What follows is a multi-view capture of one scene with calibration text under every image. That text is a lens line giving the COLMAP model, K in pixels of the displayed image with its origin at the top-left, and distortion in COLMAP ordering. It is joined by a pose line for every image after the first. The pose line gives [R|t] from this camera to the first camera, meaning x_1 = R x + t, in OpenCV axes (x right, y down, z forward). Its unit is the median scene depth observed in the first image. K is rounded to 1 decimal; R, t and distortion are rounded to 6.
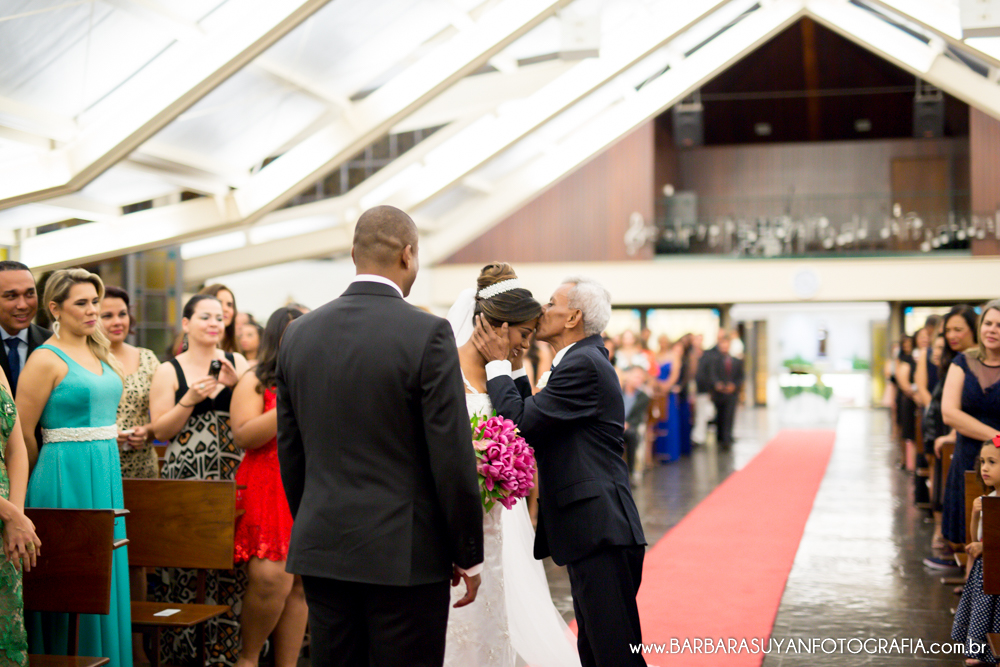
lens RADIAL K [[1360.6, 0, 500.0], [0, 1360.6, 333.5], [0, 0, 1]] dist [-0.003699, -0.040514]
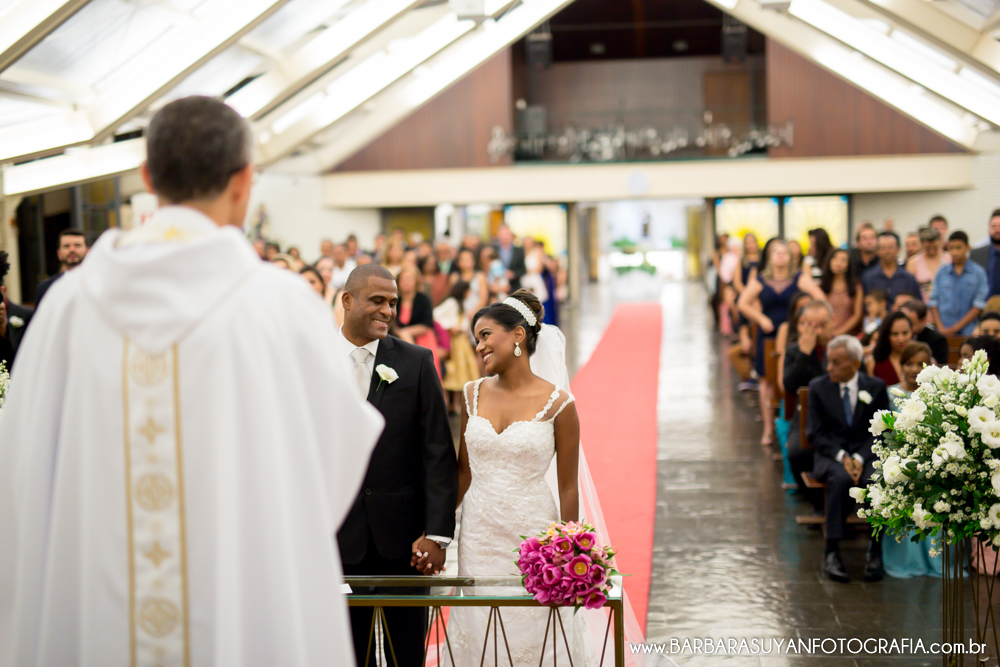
lens RADIAL K [[1360.6, 0, 500.0], [0, 1360.6, 333.5], [0, 0, 1]] dist [-0.003699, -0.040514]
pose [[0.990335, -0.037910, 0.133418, -0.064968], [0.025458, 0.995263, 0.093828, -0.020469], [-0.136343, -0.089524, 0.986608, -0.196726]]
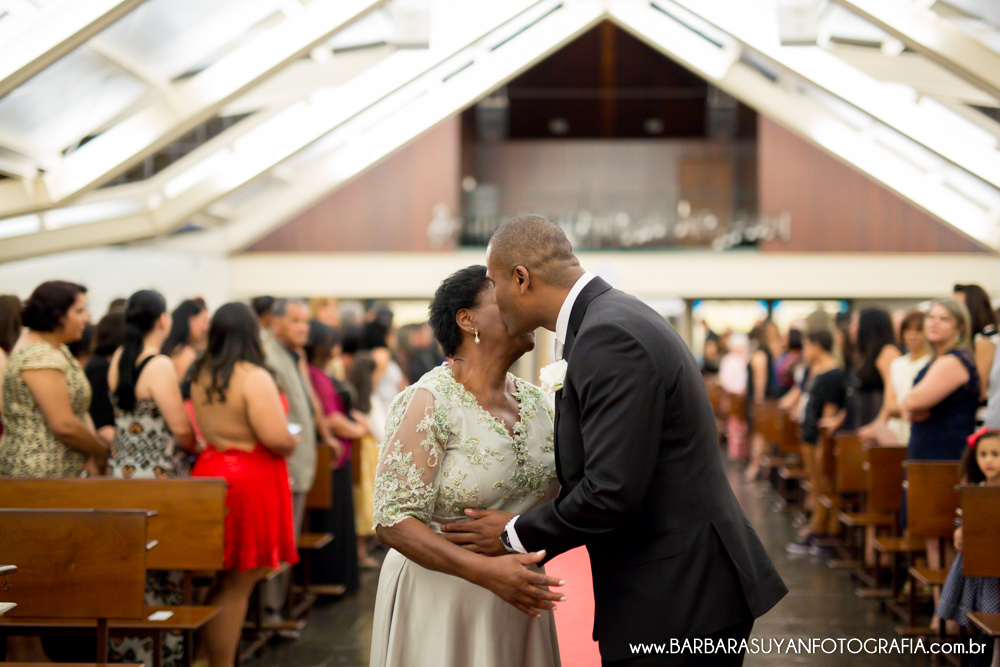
lens RADIAL K [[1360.6, 0, 500.0], [0, 1360.6, 333.5], [0, 0, 1]] dist [-0.003699, -0.040514]
pose [[0.983657, 0.006520, 0.179936, -0.038067], [-0.007689, 0.999954, 0.005799, -0.000221], [-0.179890, -0.007088, 0.983661, 0.001485]]
